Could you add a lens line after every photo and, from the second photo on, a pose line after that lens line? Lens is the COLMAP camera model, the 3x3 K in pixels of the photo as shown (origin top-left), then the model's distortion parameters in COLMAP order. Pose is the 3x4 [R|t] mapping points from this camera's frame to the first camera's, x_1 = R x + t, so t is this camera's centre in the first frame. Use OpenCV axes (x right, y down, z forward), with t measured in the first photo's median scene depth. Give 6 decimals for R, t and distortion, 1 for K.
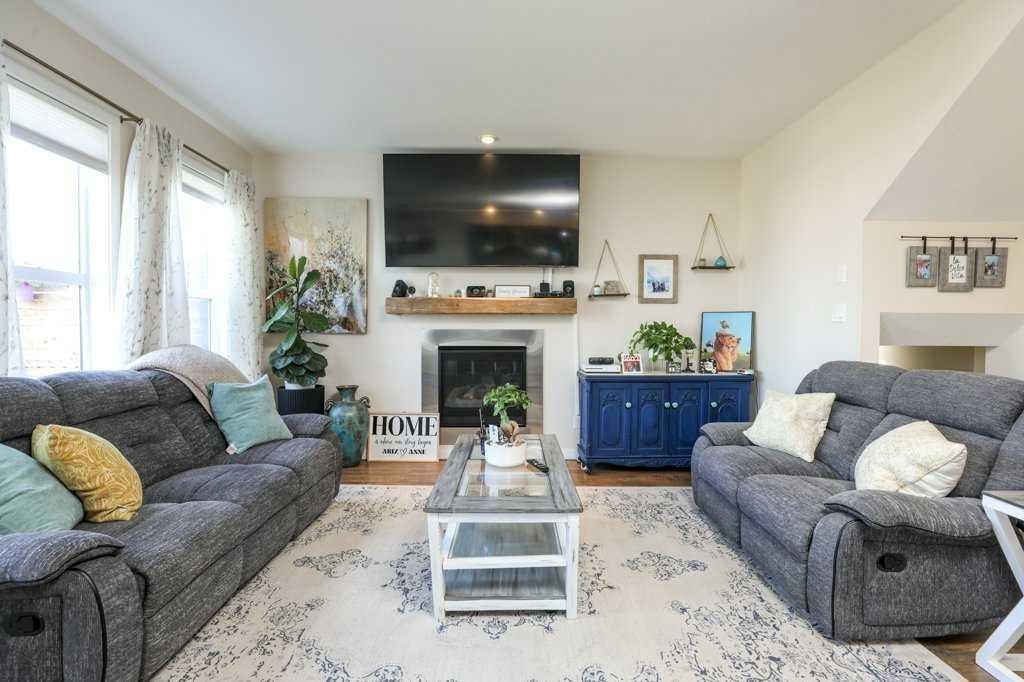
lens RADIAL K [[471.4, 0, 527.7], [0, 471.4, 335.9], [0, 0, 1]] dist [-0.019285, 0.000609]
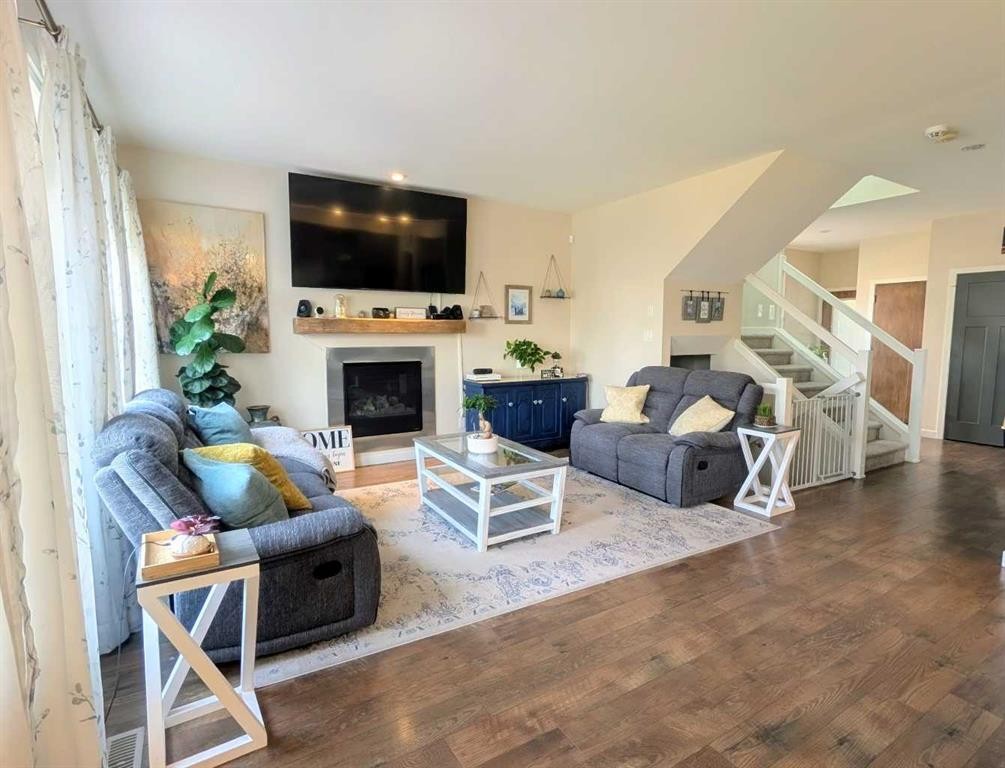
lens RADIAL K [[500.7, 0, 546.4], [0, 500.7, 384.4], [0, 0, 1]] dist [0.001426, 0.000091]
pose [[0.848299, -0.053445, 0.526813, -0.412433], [0.010738, 0.996425, 0.083797, -0.022128], [-0.529408, -0.065428, 0.845841, -0.204006]]
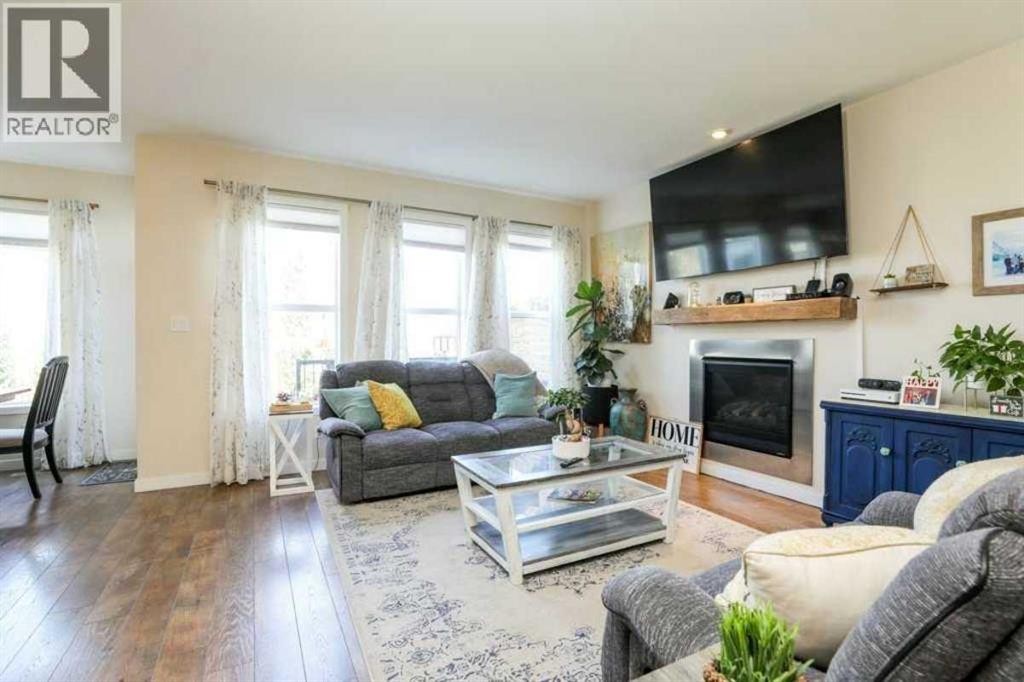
lens RADIAL K [[509.5, 0, 547.1], [0, 509.5, 342.6], [0, 0, 1]] dist [-0.027235, 0.000360]
pose [[0.458088, 0.003608, -0.888900, 0.607658], [-0.015551, 0.999871, -0.003956, 0.002119], [0.888771, 0.015636, 0.458085, 0.235307]]
